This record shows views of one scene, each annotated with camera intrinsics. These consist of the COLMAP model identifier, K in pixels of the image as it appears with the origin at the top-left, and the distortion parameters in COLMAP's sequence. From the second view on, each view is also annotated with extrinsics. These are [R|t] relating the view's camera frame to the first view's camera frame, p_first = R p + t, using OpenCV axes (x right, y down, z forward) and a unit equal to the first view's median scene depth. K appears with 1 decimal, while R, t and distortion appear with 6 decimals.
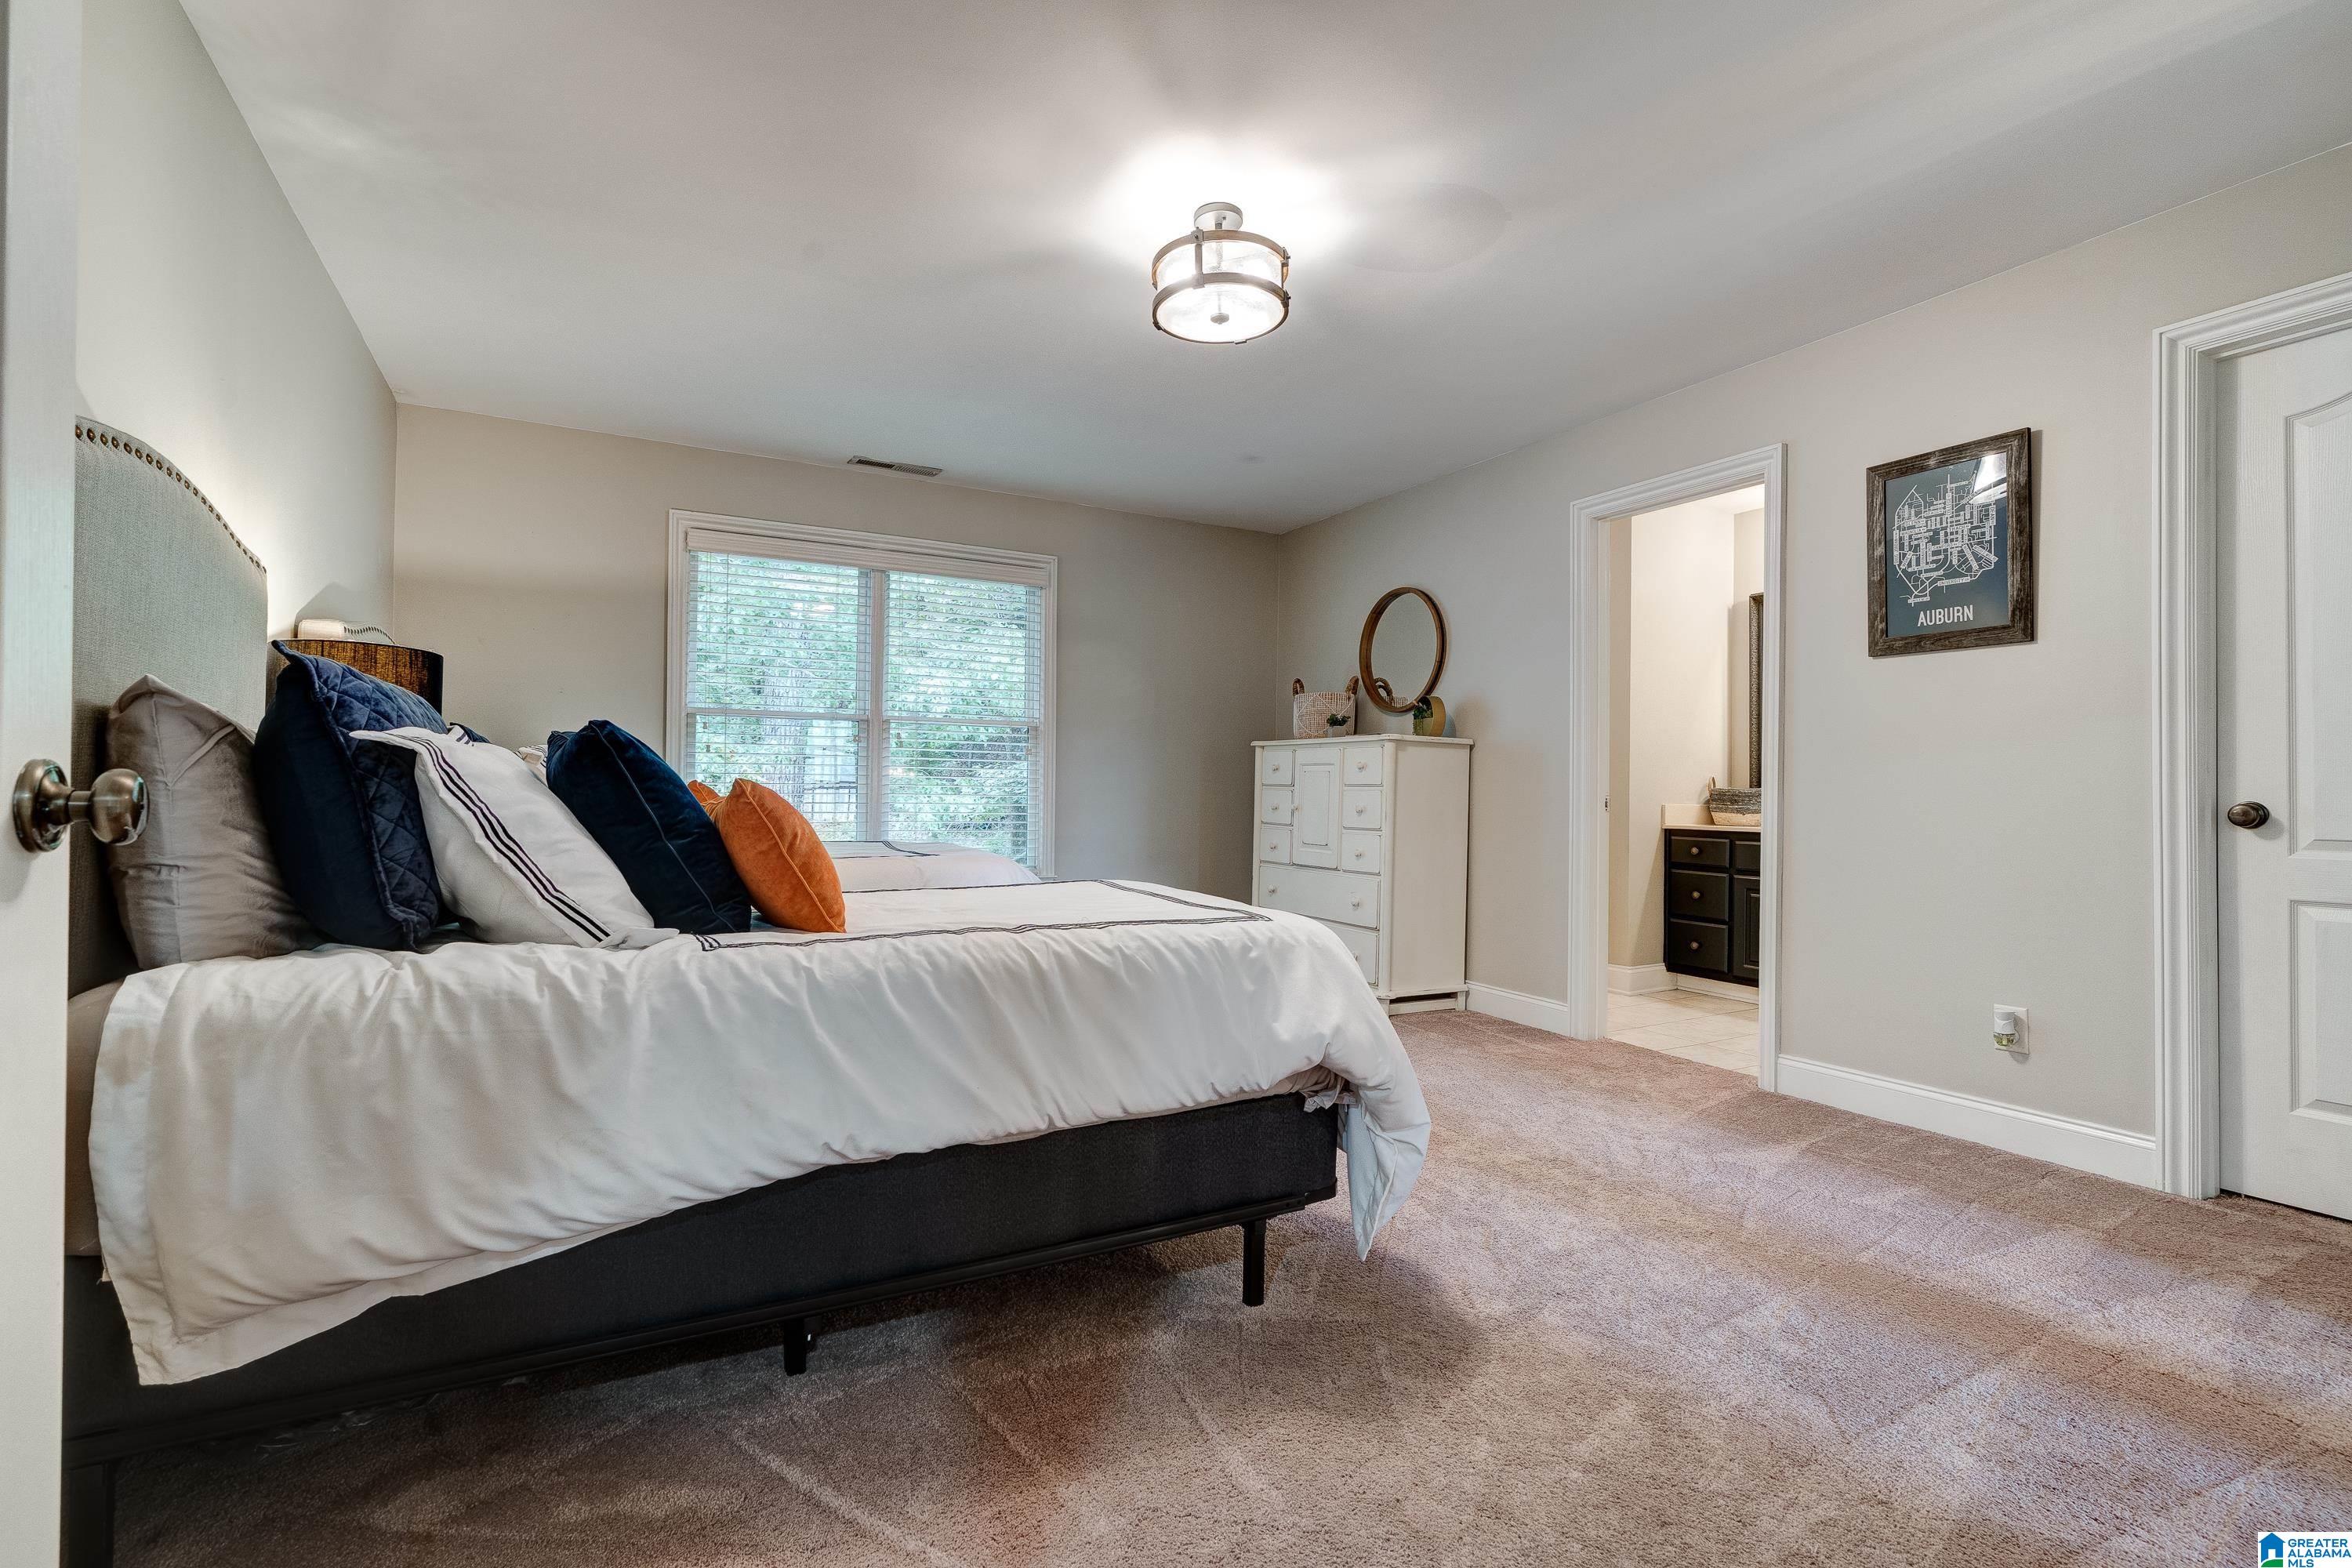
lens RADIAL K [[1071.4, 0, 1173.8], [0, 1071.4, 825.2], [0, 0, 1]] dist [-0.001367, -0.000117]
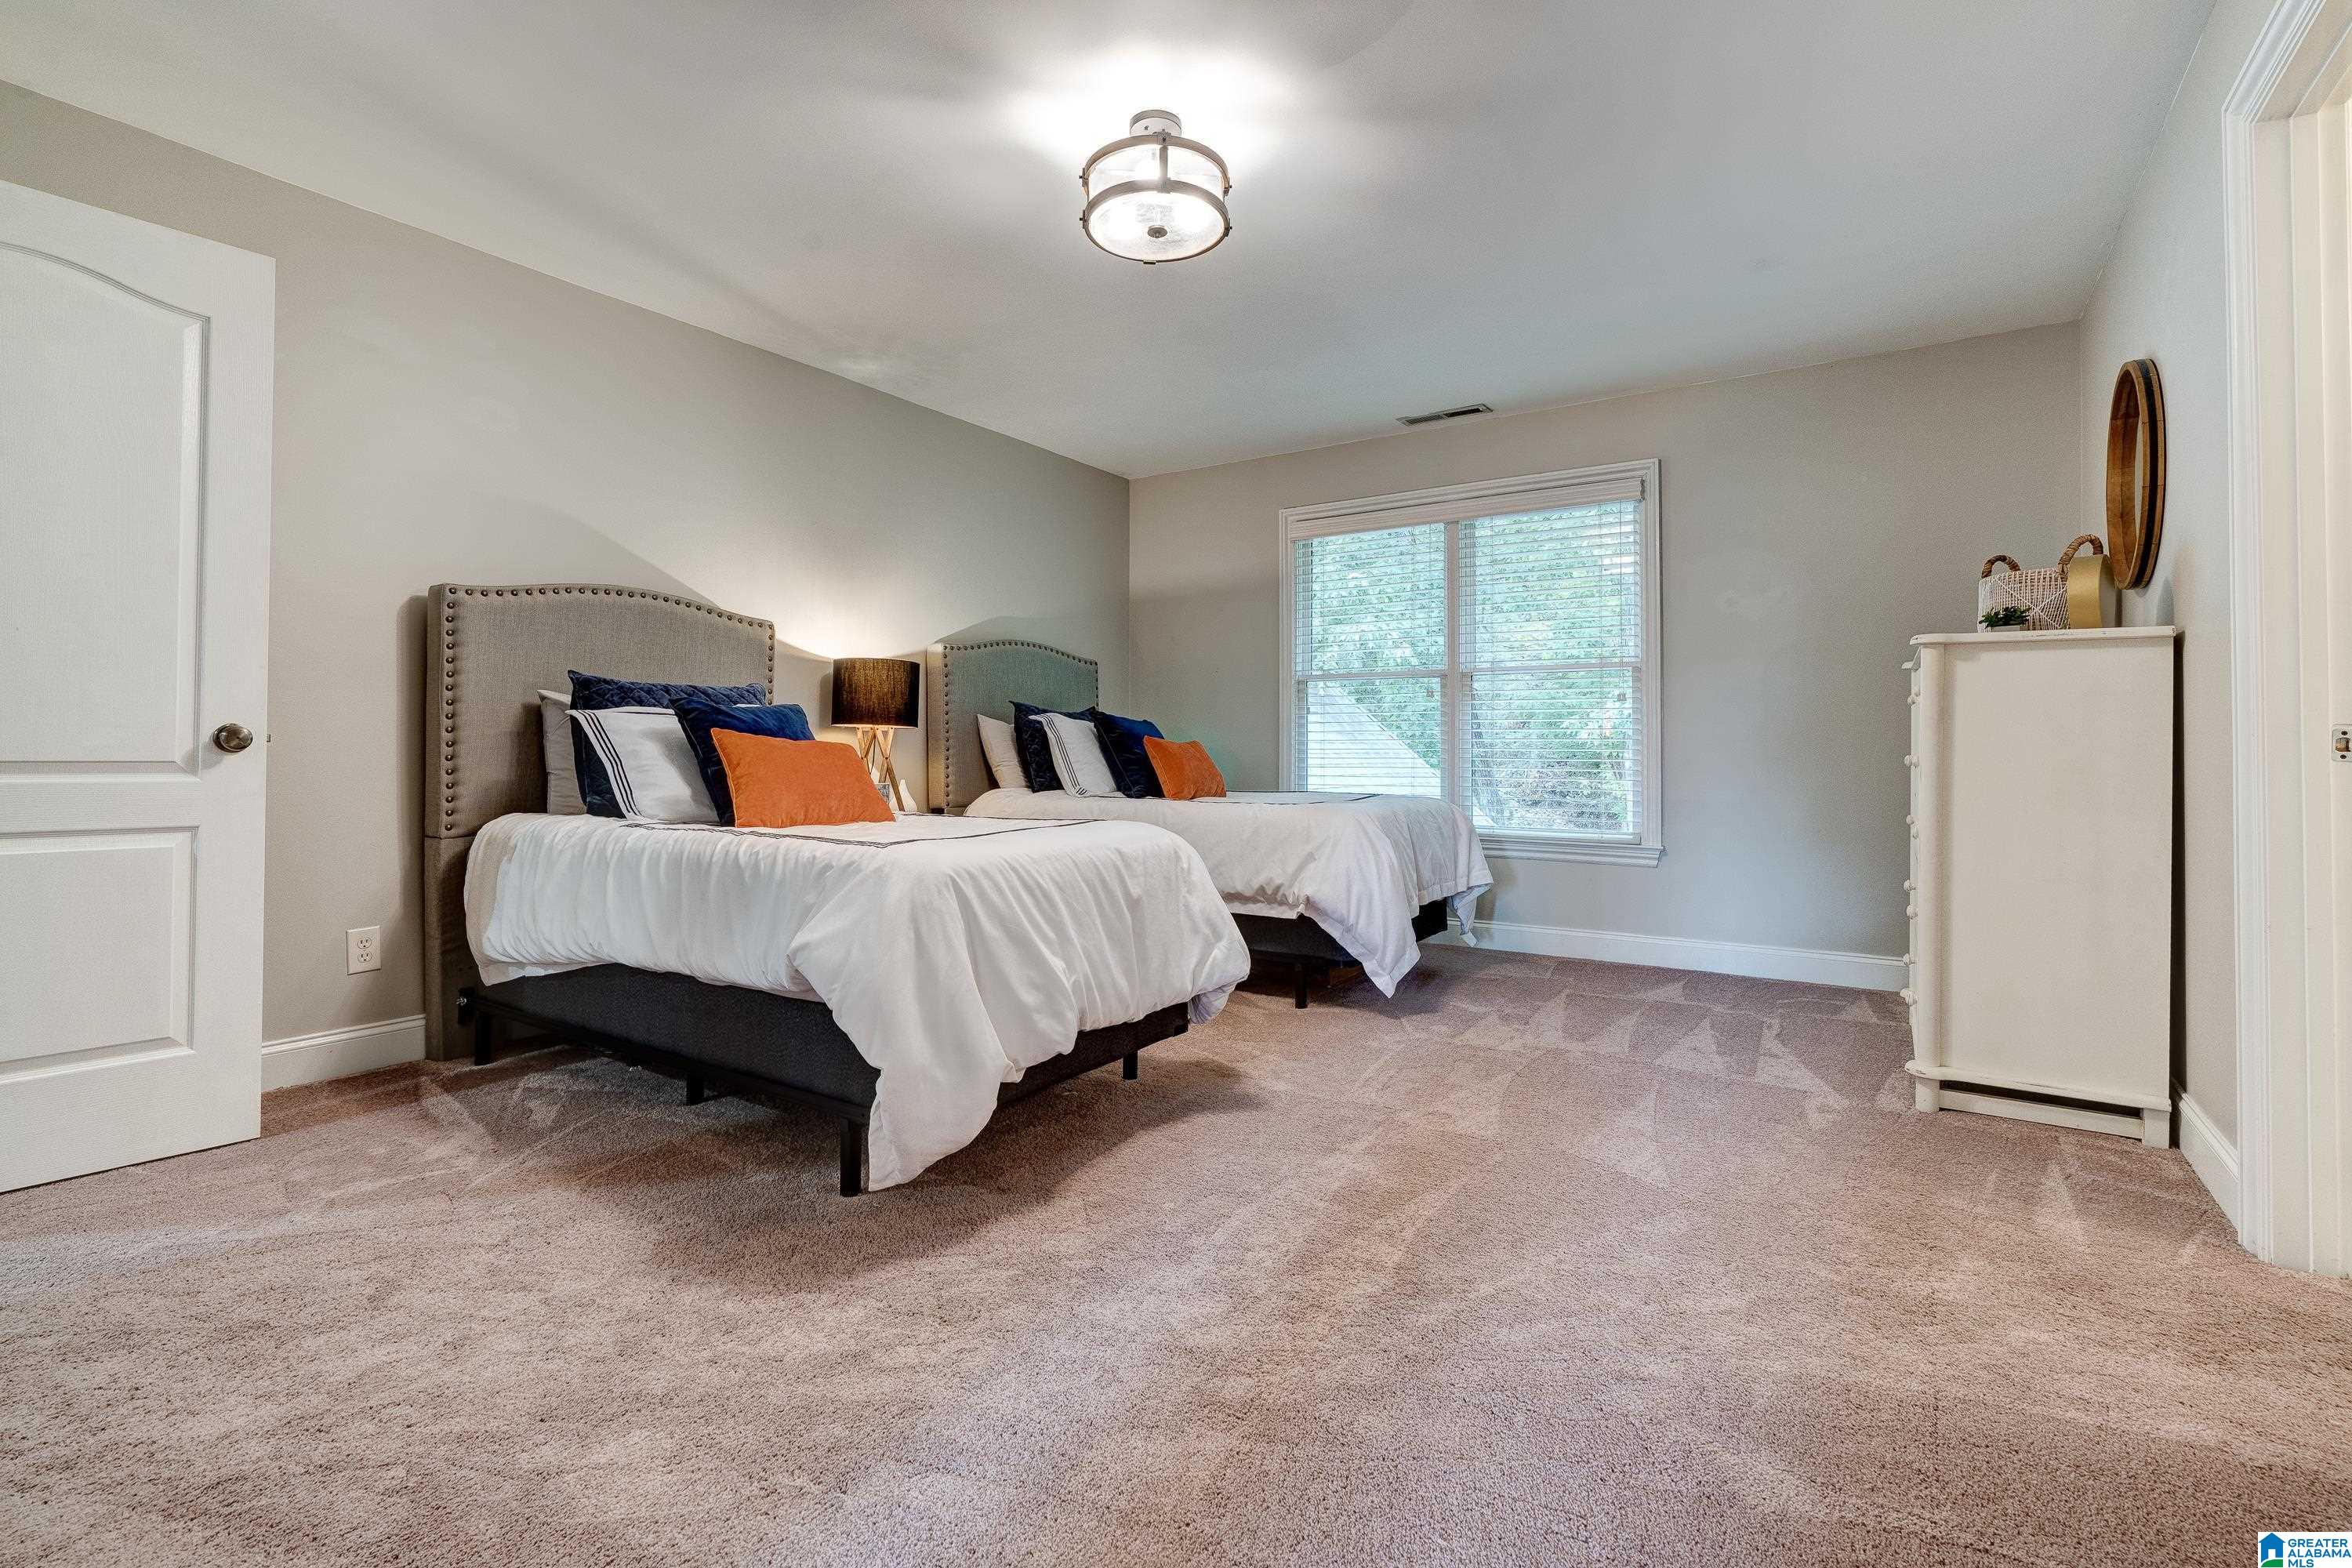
lens RADIAL K [[1091.2, 0, 1176.0], [0, 1091.2, 784.0], [0, 0, 1]] dist [0.000587, 0.000122]
pose [[0.458546, 0.013252, -0.888572, 0.719729], [-0.026904, 0.999638, 0.001025, 0.010585], [0.888263, 0.023436, 0.458736, 0.461284]]
